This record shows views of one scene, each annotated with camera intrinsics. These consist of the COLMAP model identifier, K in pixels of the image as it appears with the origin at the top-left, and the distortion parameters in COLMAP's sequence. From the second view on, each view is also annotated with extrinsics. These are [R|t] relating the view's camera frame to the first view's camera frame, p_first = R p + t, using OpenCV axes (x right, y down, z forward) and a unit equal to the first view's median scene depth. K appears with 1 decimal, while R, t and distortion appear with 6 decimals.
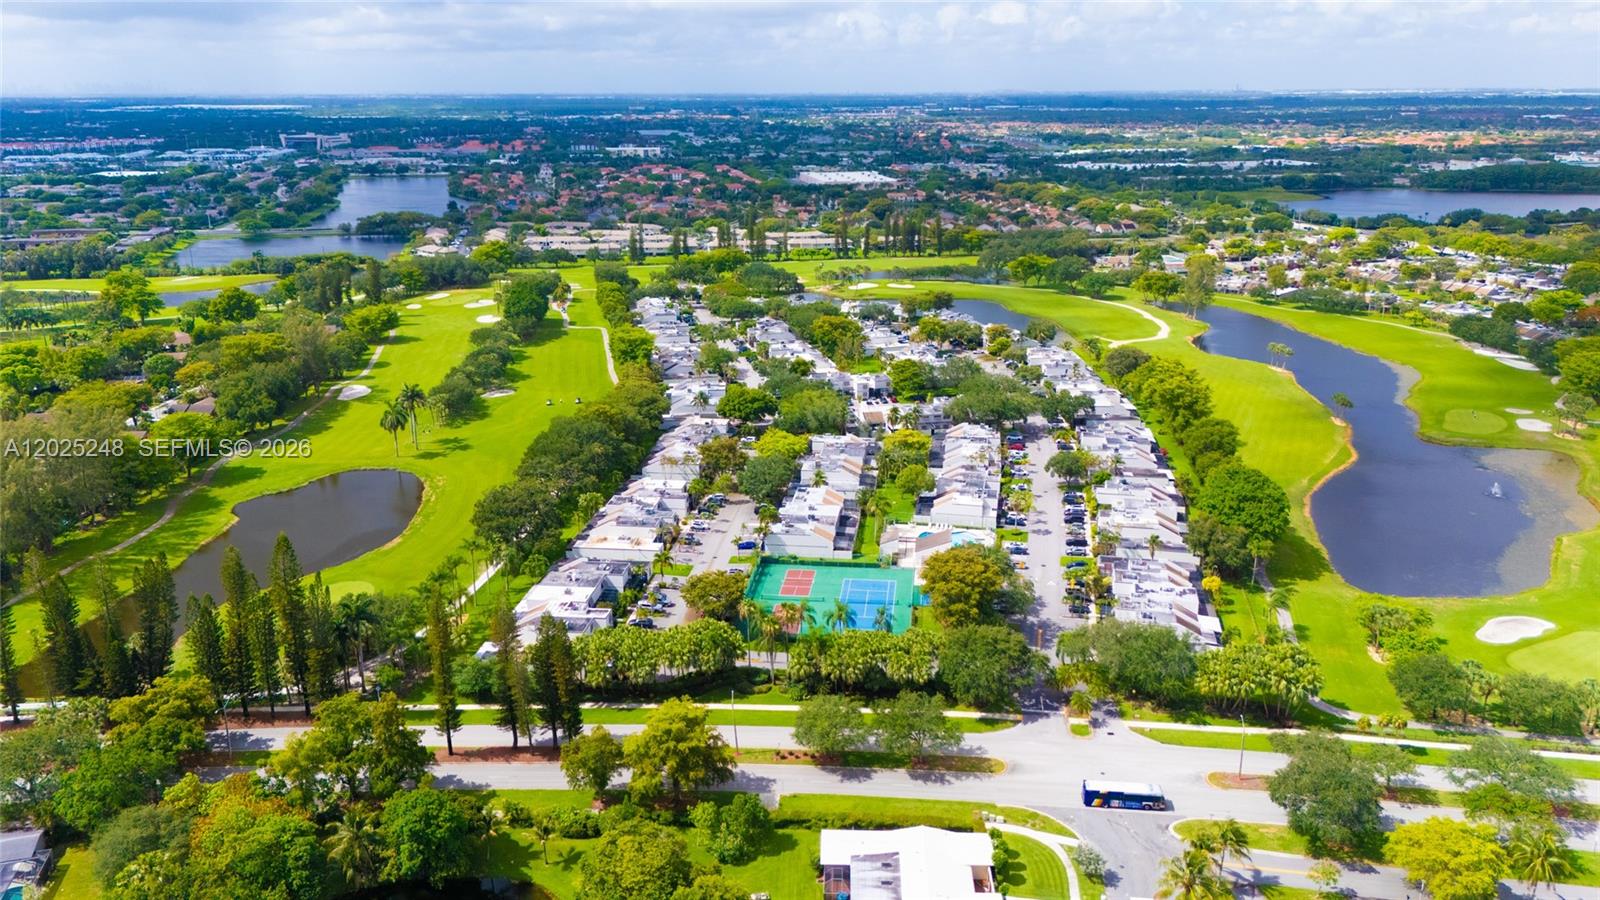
lens RADIAL K [[1208.5, 0, 803.6], [0, 1208.5, 427.1], [0, 0, 1]] dist [0.075794, -0.104180]
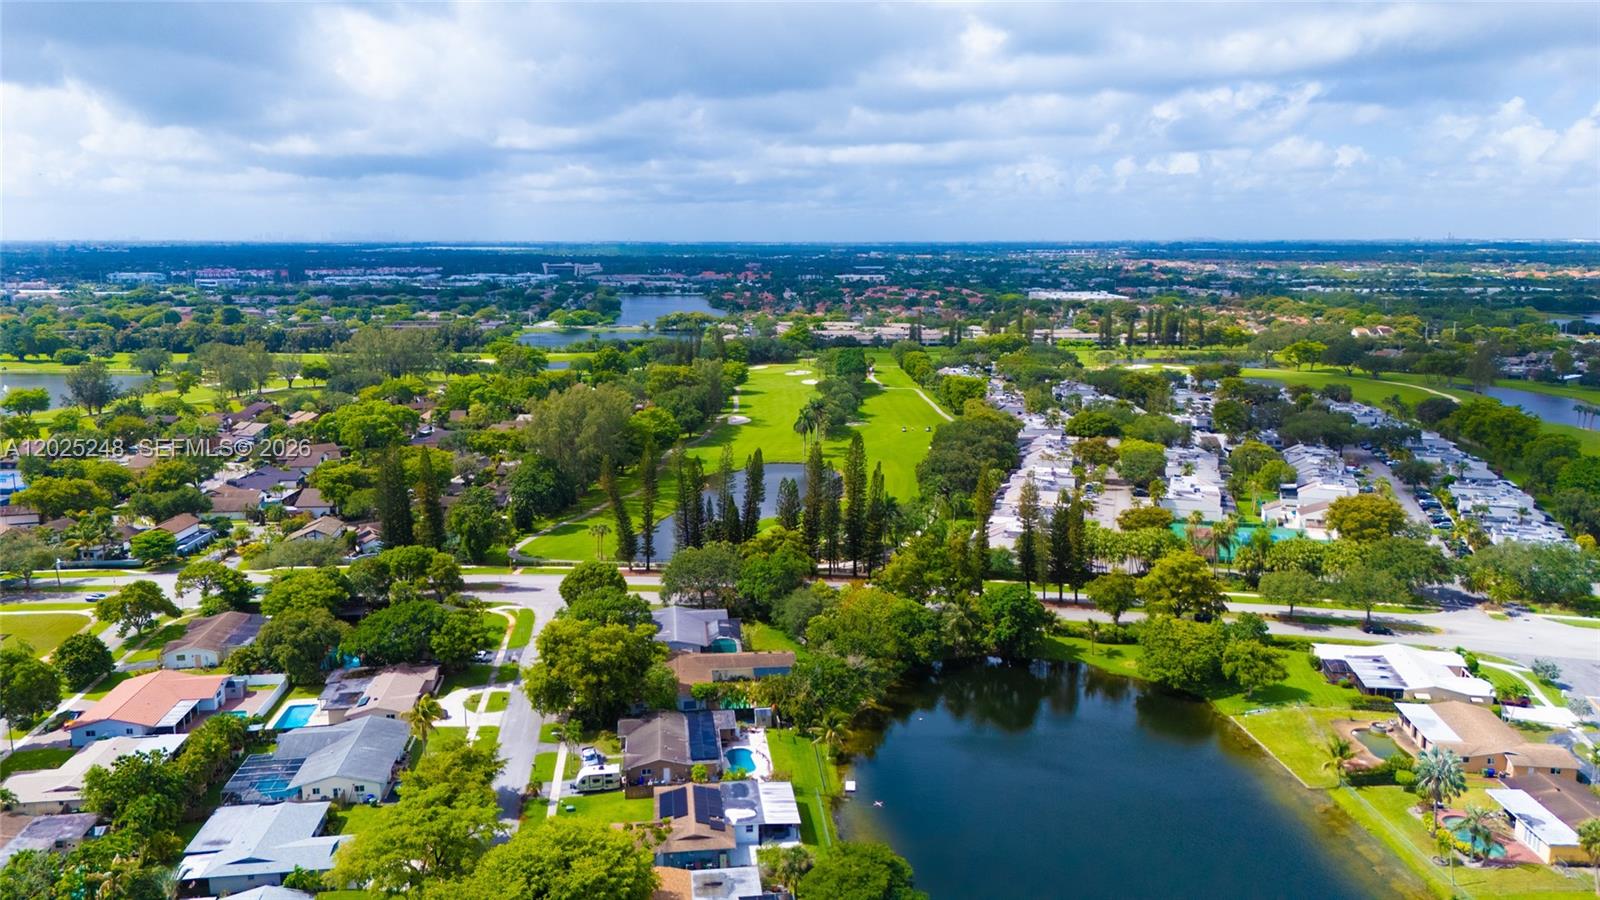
lens RADIAL K [[1207.8, 0, 800.0], [0, 1207.8, 450.0], [0, 0, 1]] dist [0.072752, -0.080469]
pose [[0.988540, 0.026229, -0.148665, -0.089216], [-0.040652, 0.994664, -0.094823, 0.072981], [0.145385, 0.099780, 0.984331, -0.098152]]
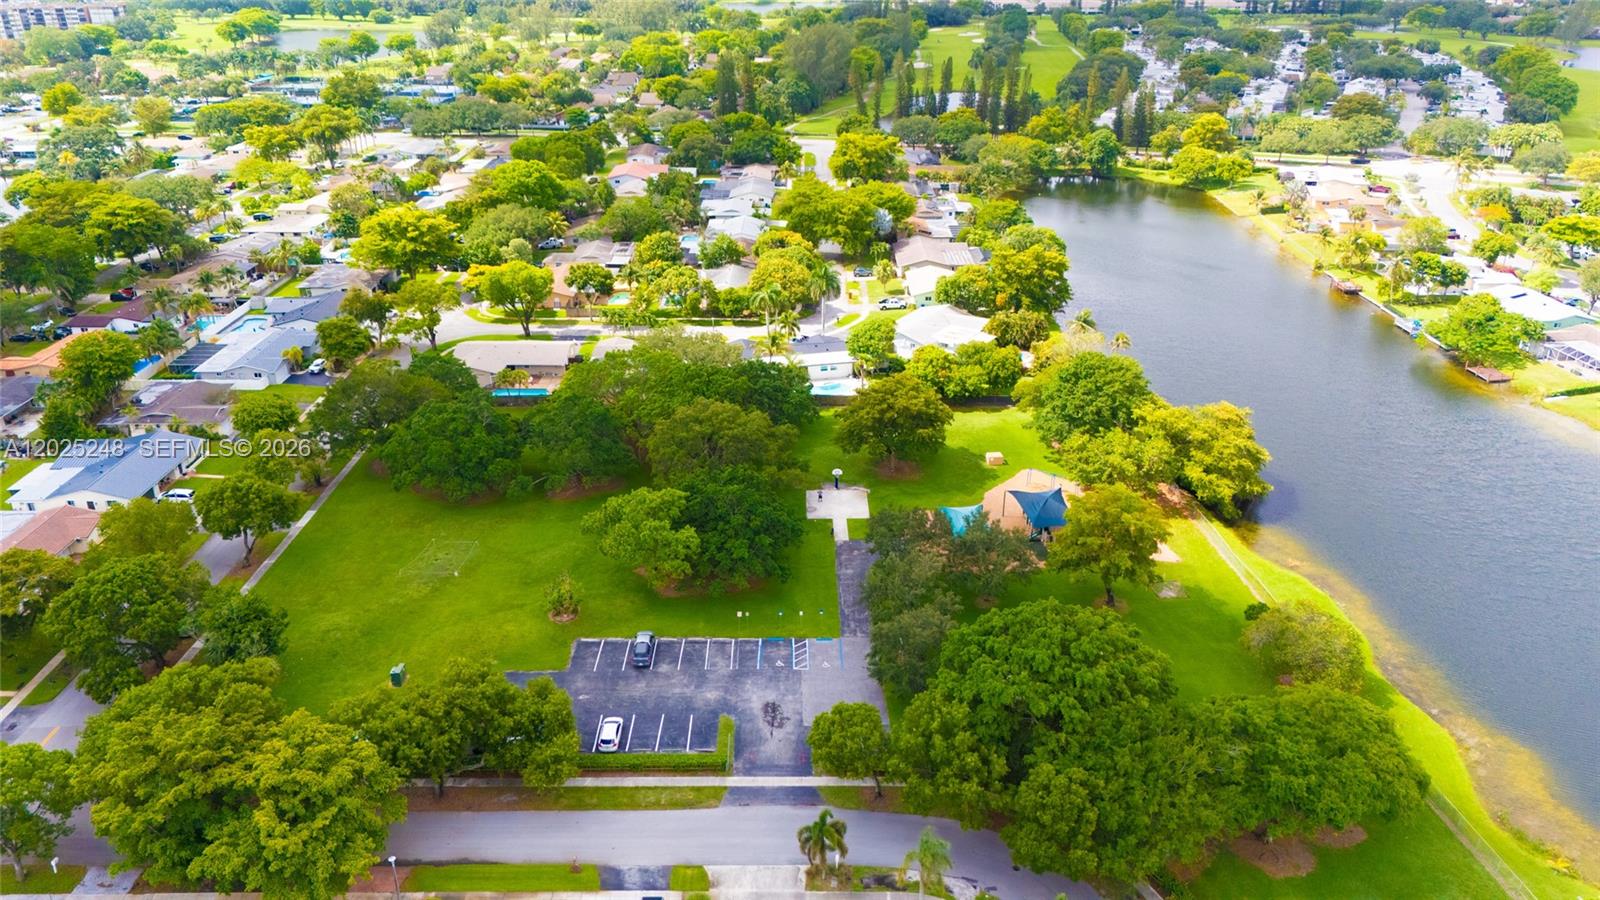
lens RADIAL K [[1207.8, 0, 800.0], [0, 1207.8, 450.0], [0, 0, 1]] dist [0.072752, -0.080469]
pose [[0.961840, 0.106859, -0.251884, -0.055043], [-0.069385, 0.985750, 0.153241, 0.148770], [0.264669, -0.129917, 0.955548, -0.369035]]
